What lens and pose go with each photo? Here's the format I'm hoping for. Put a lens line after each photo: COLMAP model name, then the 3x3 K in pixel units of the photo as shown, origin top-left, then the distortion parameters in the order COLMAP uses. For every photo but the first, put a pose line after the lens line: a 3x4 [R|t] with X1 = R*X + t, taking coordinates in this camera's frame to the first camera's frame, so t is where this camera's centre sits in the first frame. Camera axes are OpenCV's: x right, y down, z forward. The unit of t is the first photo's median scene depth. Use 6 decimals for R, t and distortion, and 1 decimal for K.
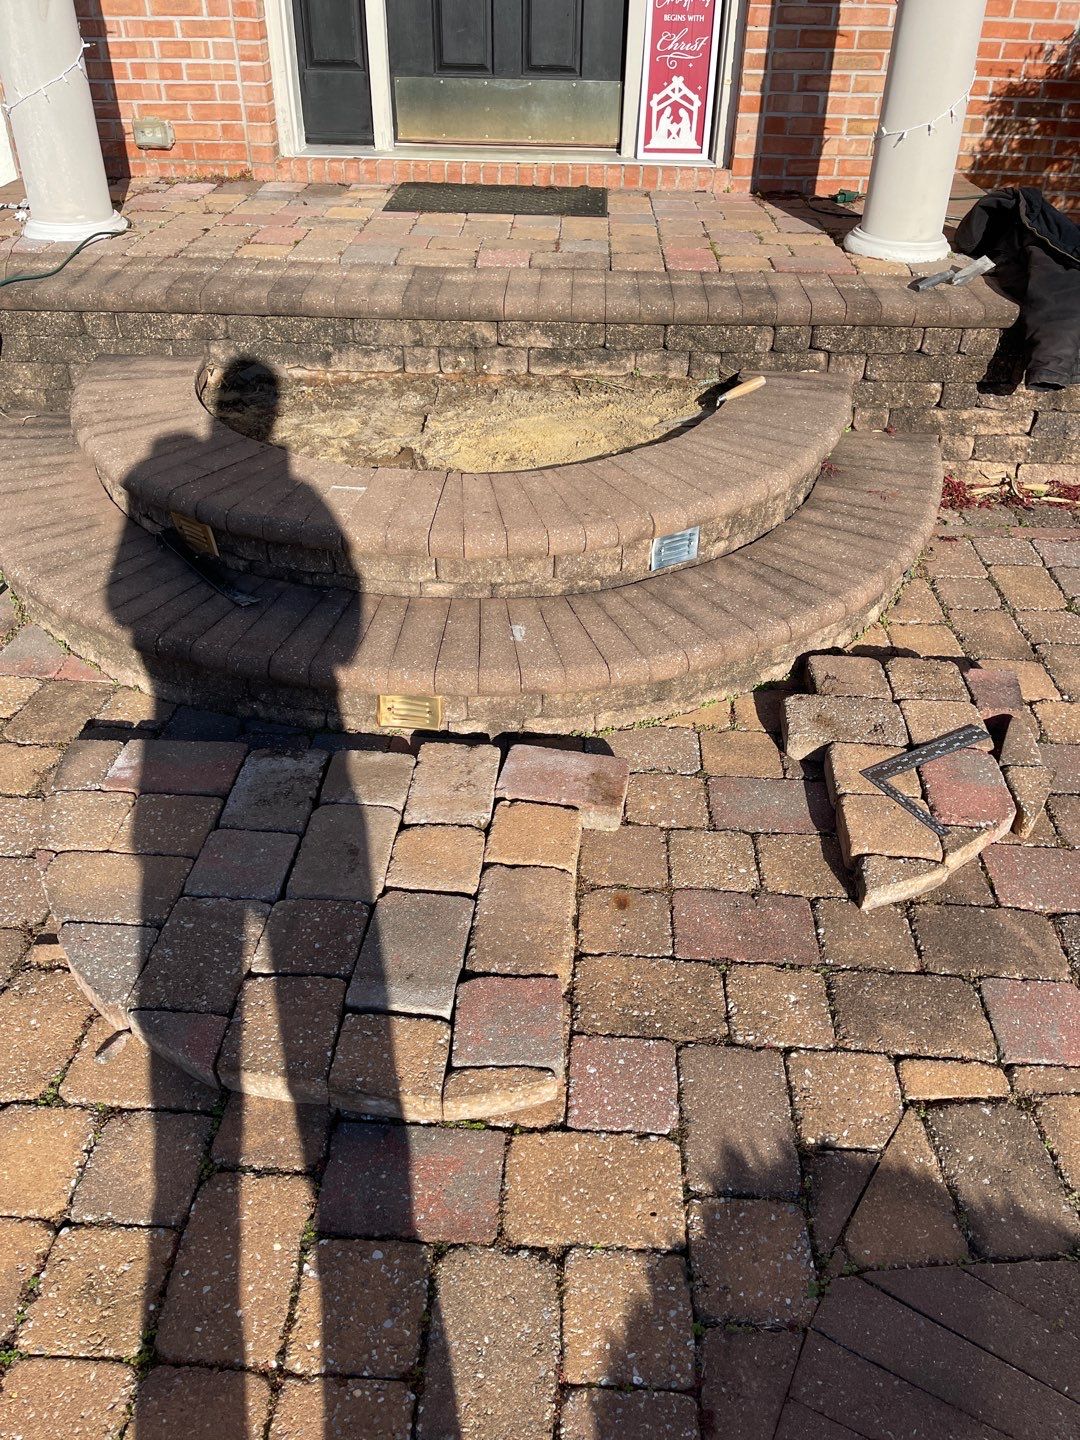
lens RADIAL K [[1104.8, 0, 558.0], [0, 1104.8, 724.1], [0, 0, 1]] dist [0.073687, -0.109922]
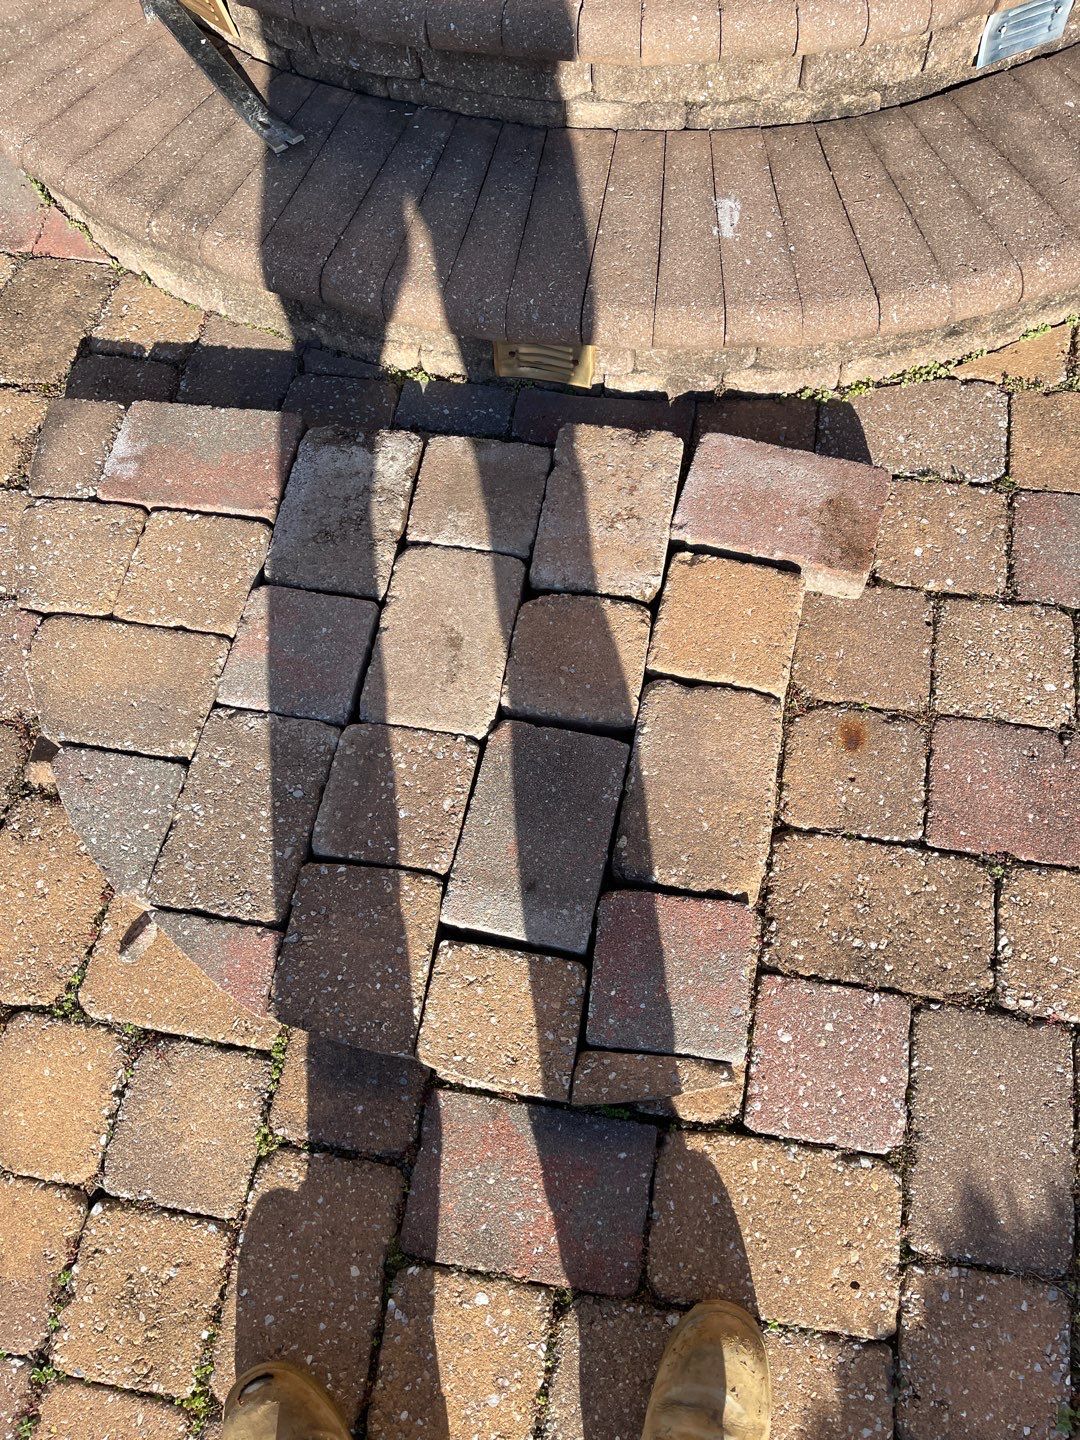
lens RADIAL K [[1104.8, 0, 558.0], [0, 1104.8, 724.1], [0, 0, 1]] dist [0.073687, -0.109922]
pose [[0.988403, 0.081473, -0.128150, -0.035499], [-0.002576, 0.852767, 0.522286, -0.212992], [0.151834, -0.515898, 0.843087, 0.459726]]
